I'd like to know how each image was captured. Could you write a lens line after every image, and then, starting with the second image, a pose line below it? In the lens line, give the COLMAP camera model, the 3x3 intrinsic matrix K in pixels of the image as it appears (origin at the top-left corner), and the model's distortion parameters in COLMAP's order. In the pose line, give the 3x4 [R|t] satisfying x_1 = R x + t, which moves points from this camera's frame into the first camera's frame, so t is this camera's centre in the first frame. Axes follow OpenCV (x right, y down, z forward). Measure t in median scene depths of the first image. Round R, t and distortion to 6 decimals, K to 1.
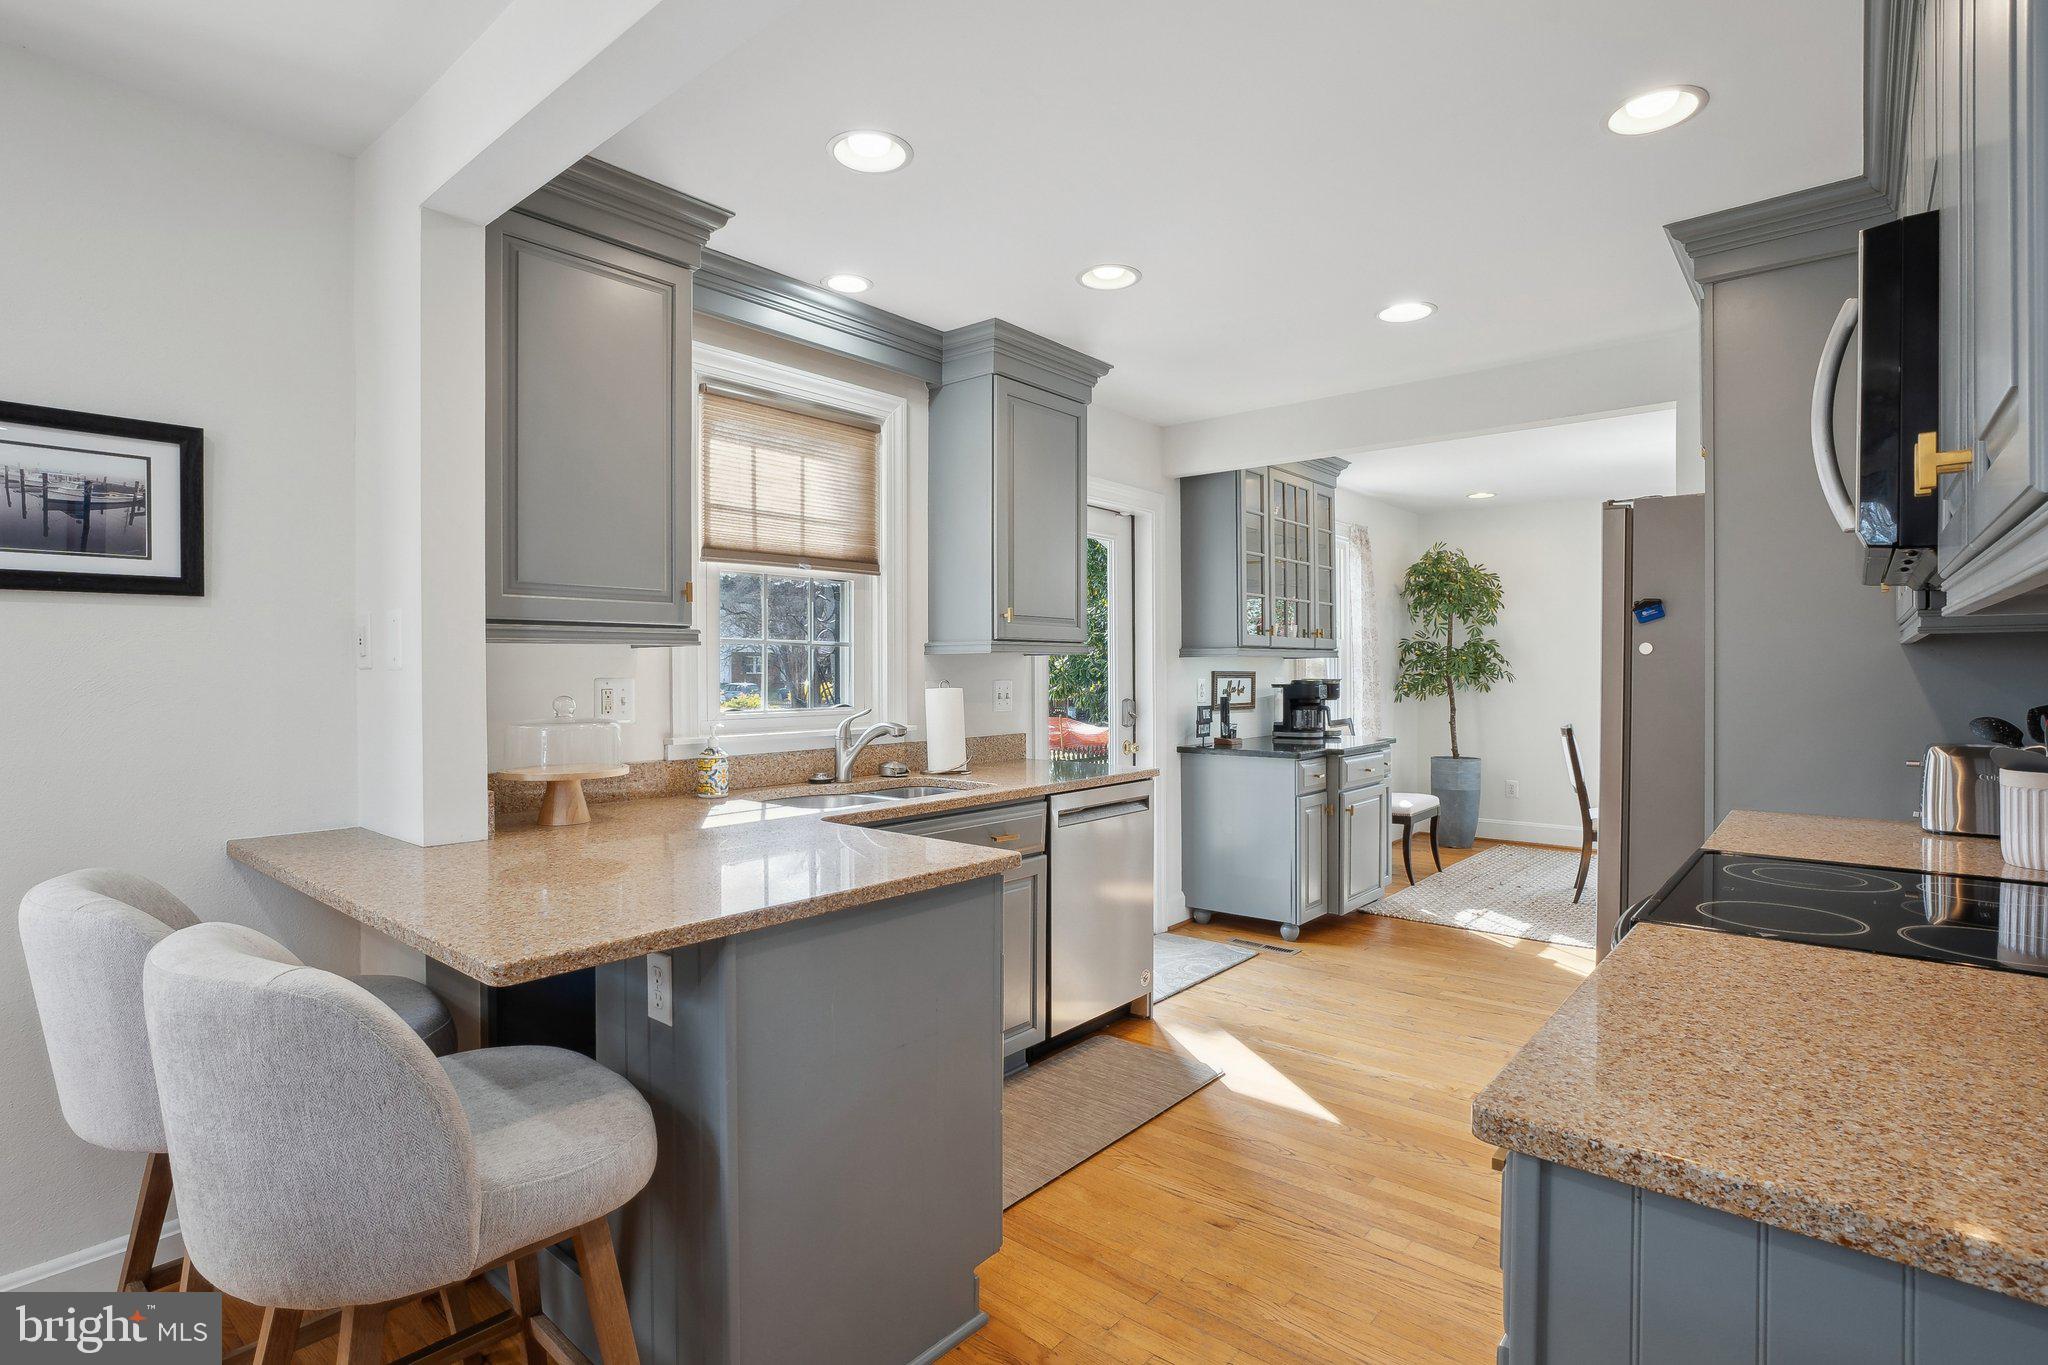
lens RADIAL K [[998.2, 0, 1024.0], [0, 998.2, 682.5], [0, 0, 1]] dist [-0.002448, -0.000391]
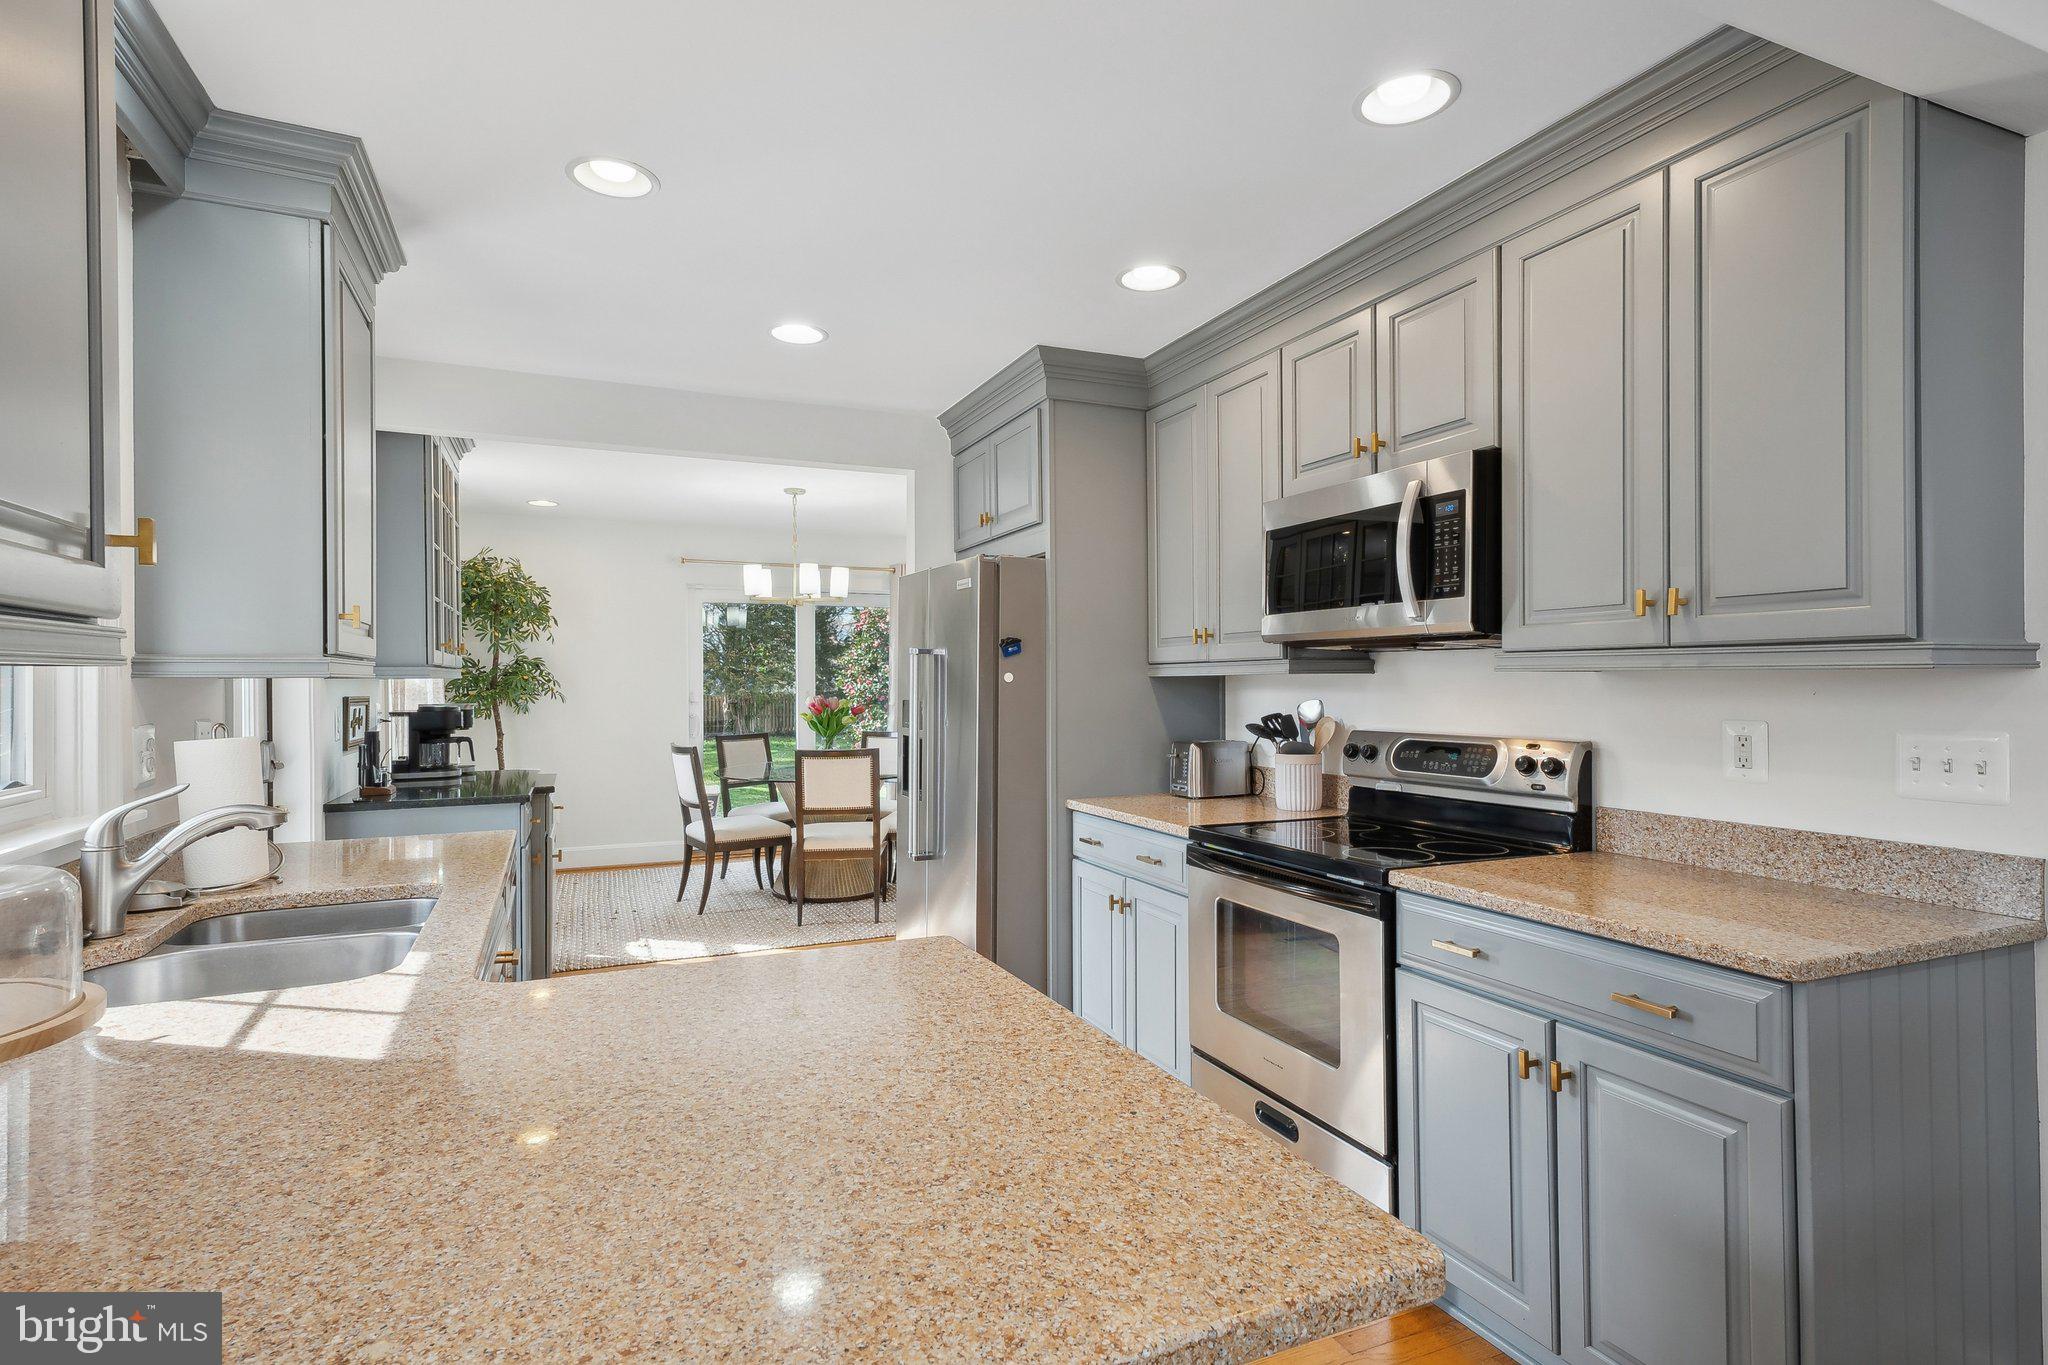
lens RADIAL K [[1036.2, 0, 1024.0], [0, 1036.2, 682.5], [0, 0, 1]] dist [0.003777, 0.000454]
pose [[0.441066, -0.001865, 0.897473, -0.257274], [0.014311, 0.999885, -0.004955, -0.010434], [-0.897361, 0.015029, 0.441042, 0.205524]]
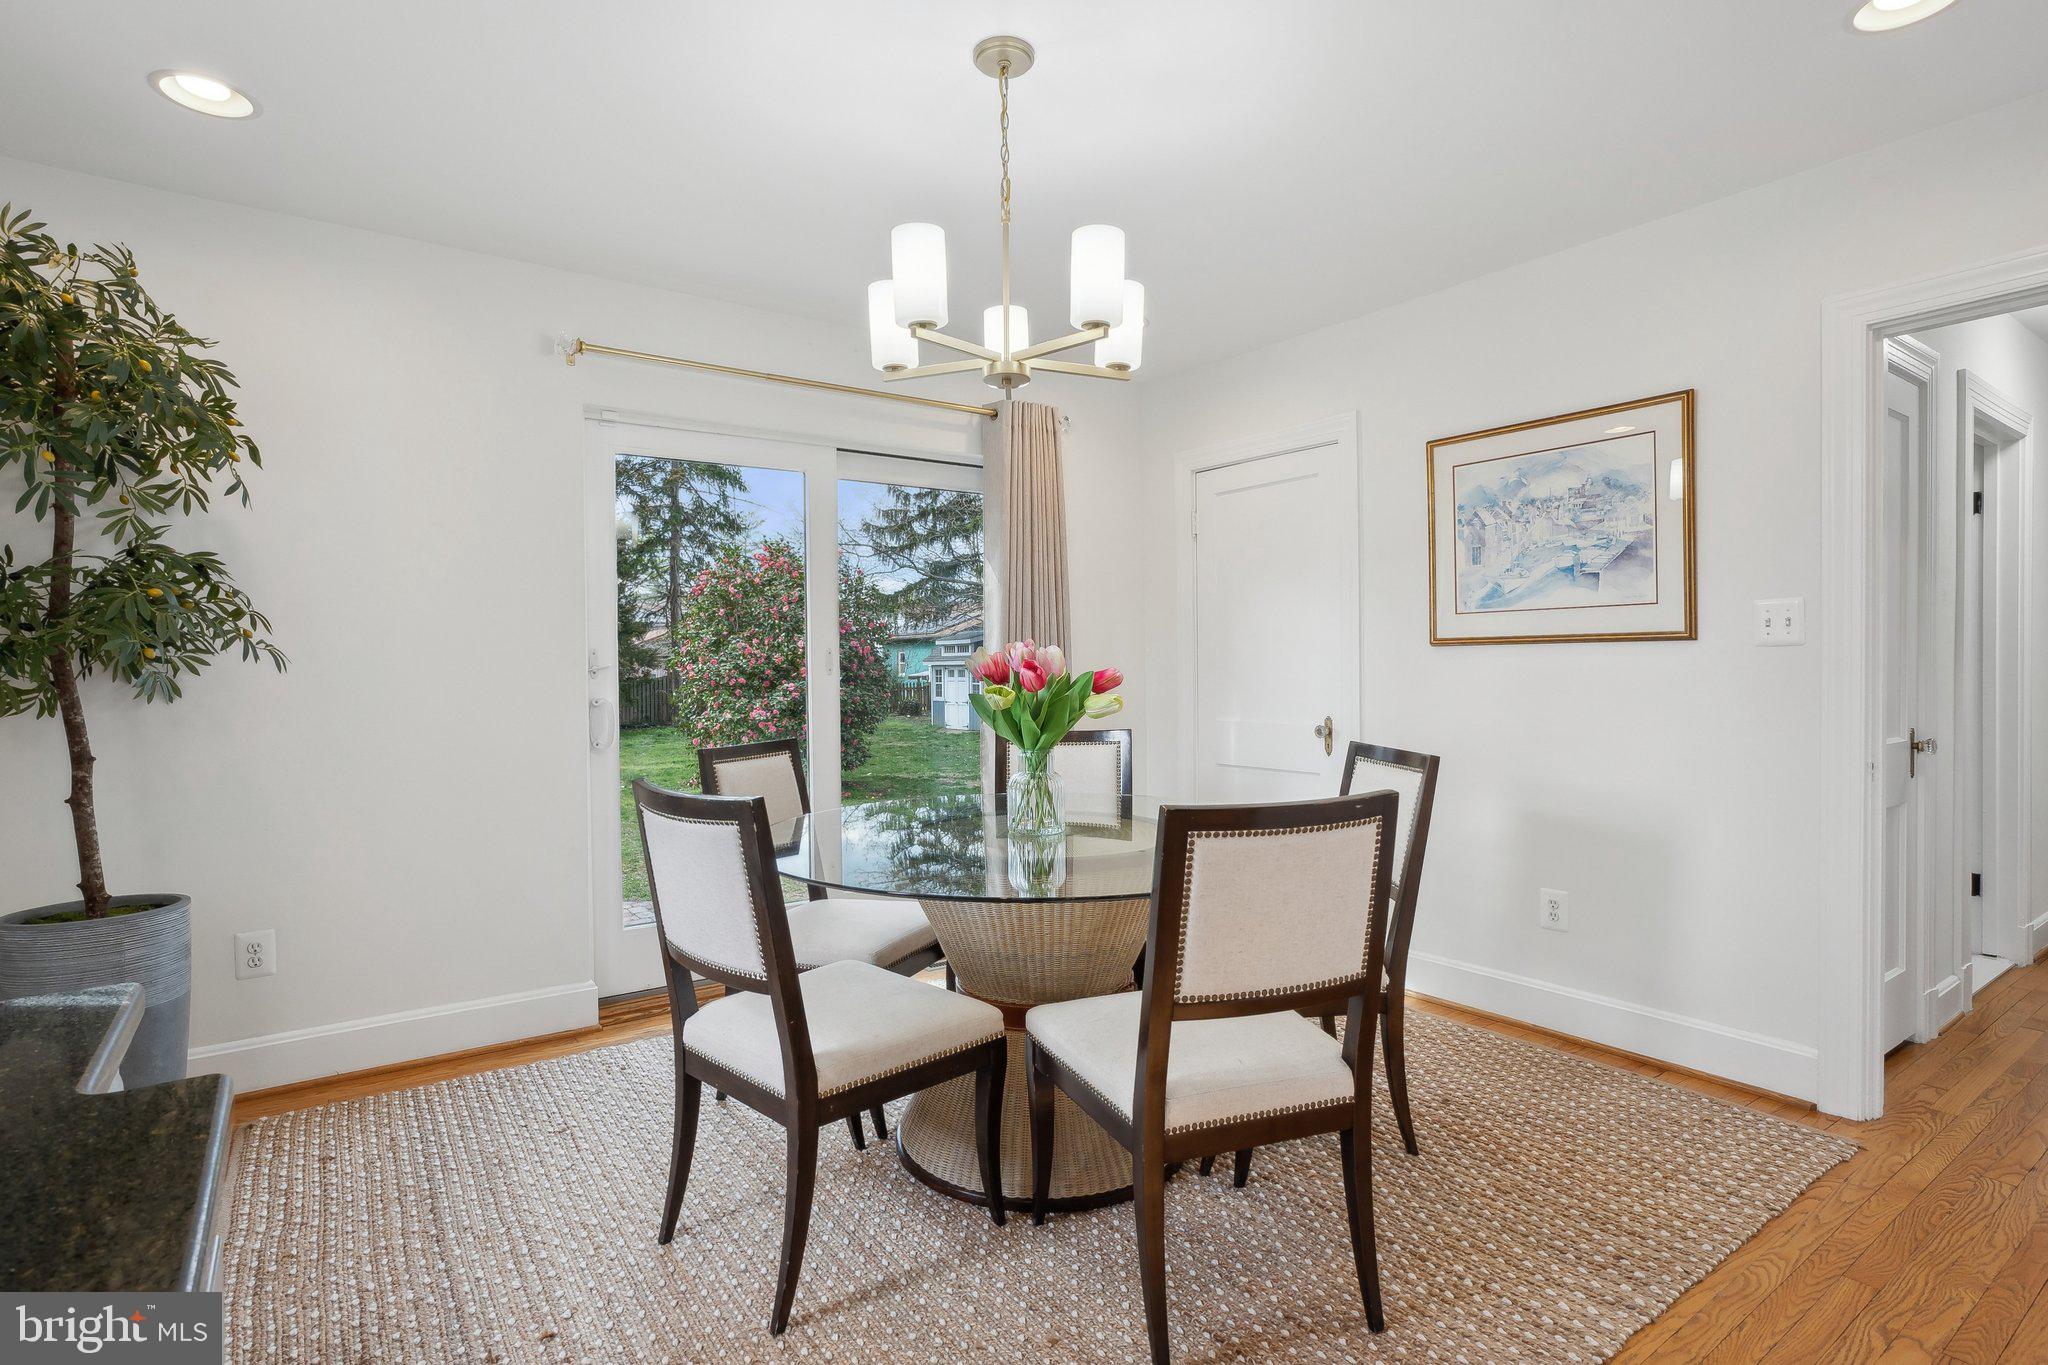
lens RADIAL K [[1020.5, 0, 1024.0], [0, 1020.5, 682.5], [0, 0, 1]] dist [-0.003292, -0.000653]
pose [[0.246109, -0.016601, 0.969100, 0.241190], [0.019623, 0.999734, 0.012143, 0.005880], [-0.969043, 0.016028, 0.246369, 0.798850]]
